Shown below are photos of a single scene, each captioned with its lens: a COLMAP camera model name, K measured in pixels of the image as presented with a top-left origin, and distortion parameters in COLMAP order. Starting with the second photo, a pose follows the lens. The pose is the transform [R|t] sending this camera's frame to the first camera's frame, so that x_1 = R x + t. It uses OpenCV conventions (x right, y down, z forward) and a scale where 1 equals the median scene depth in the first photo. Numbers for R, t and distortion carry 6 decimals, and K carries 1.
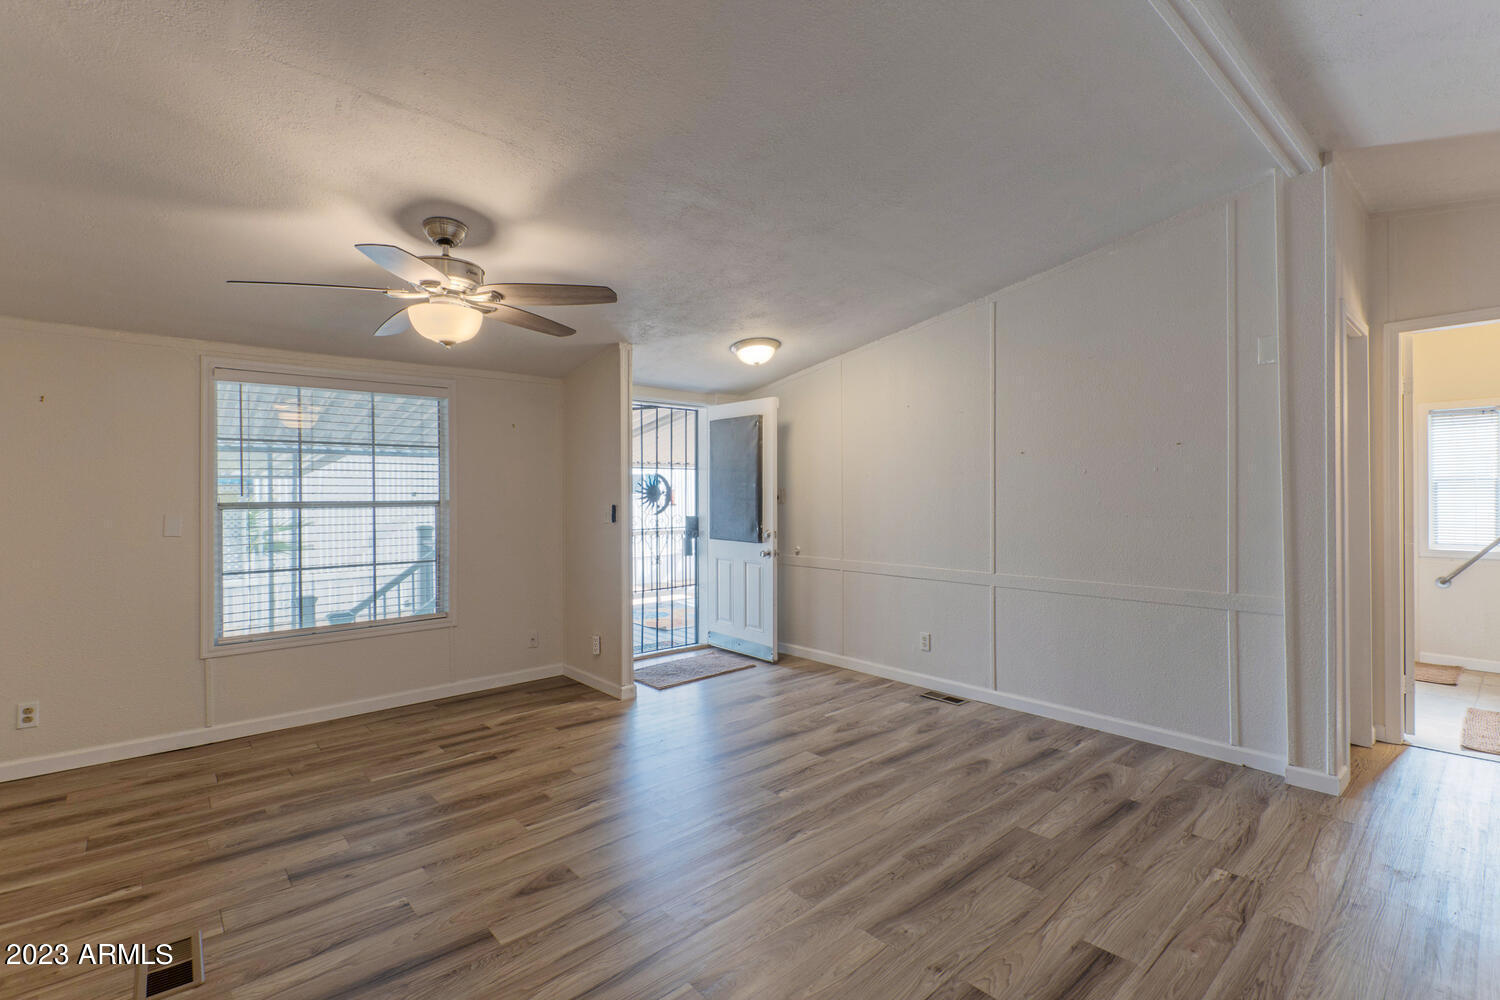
lens RADIAL K [[681.0, 0, 765.9], [0, 681.0, 495.6], [0, 0, 1]] dist [0.001086, -0.001996]
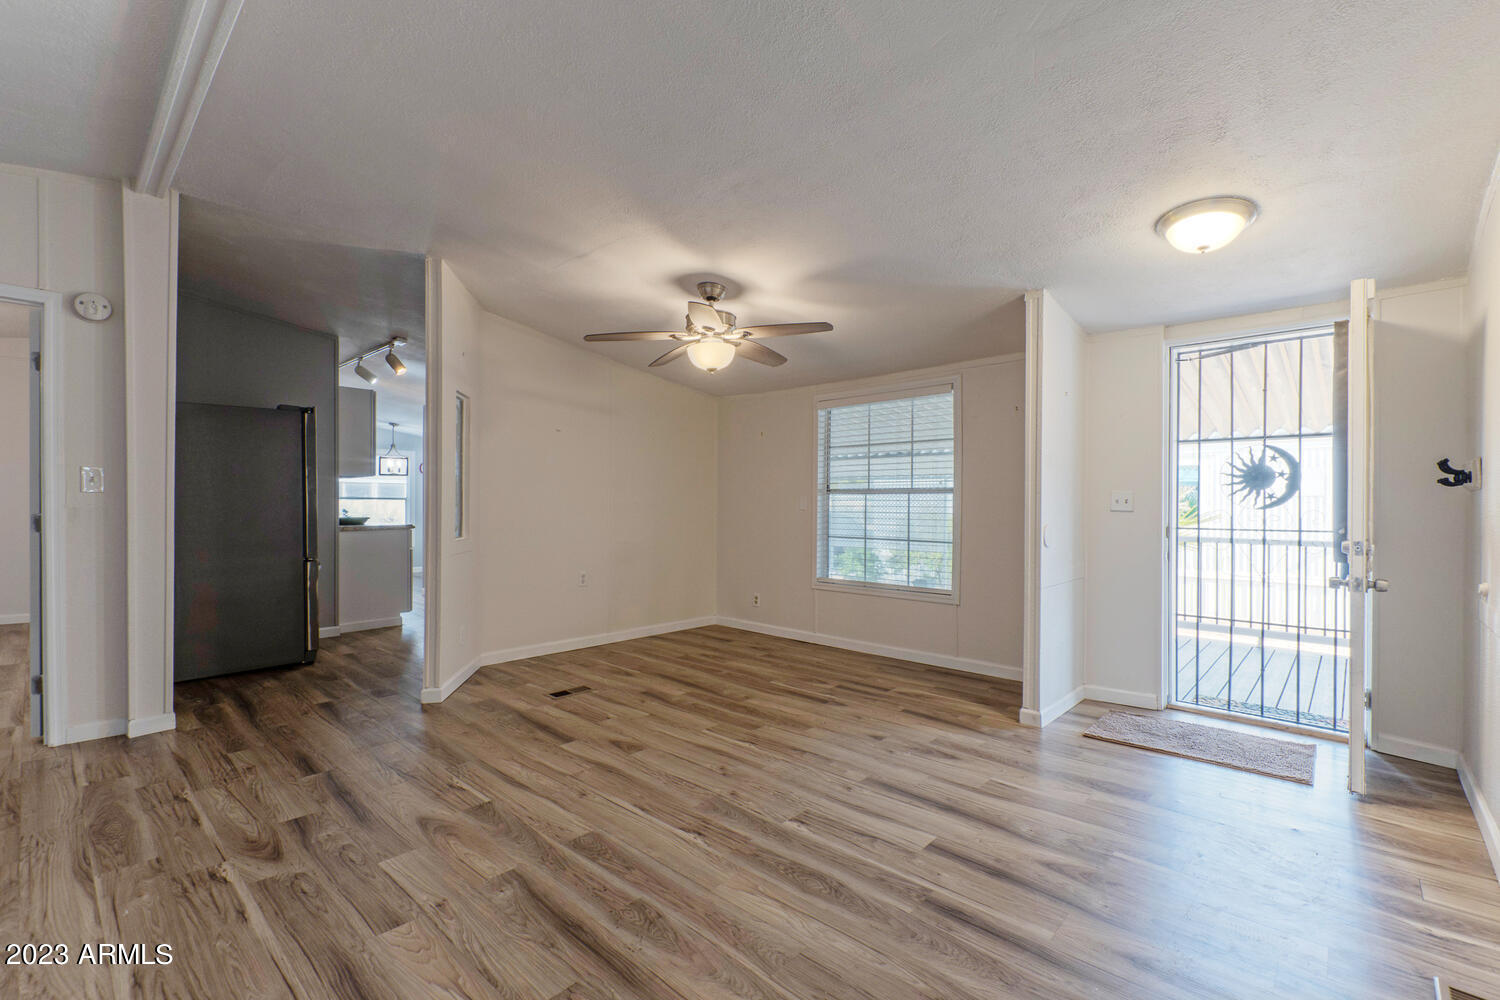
lens RADIAL K [[681.0, 0, 765.0], [0, 681.0, 500.5], [0, 0, 1]] dist [0.001086, -0.001996]
pose [[0.085605, 0.005724, -0.996313, 0.794220], [-0.004979, 0.999973, 0.005317, 0.032429], [0.996317, 0.004506, 0.085631, 0.828957]]
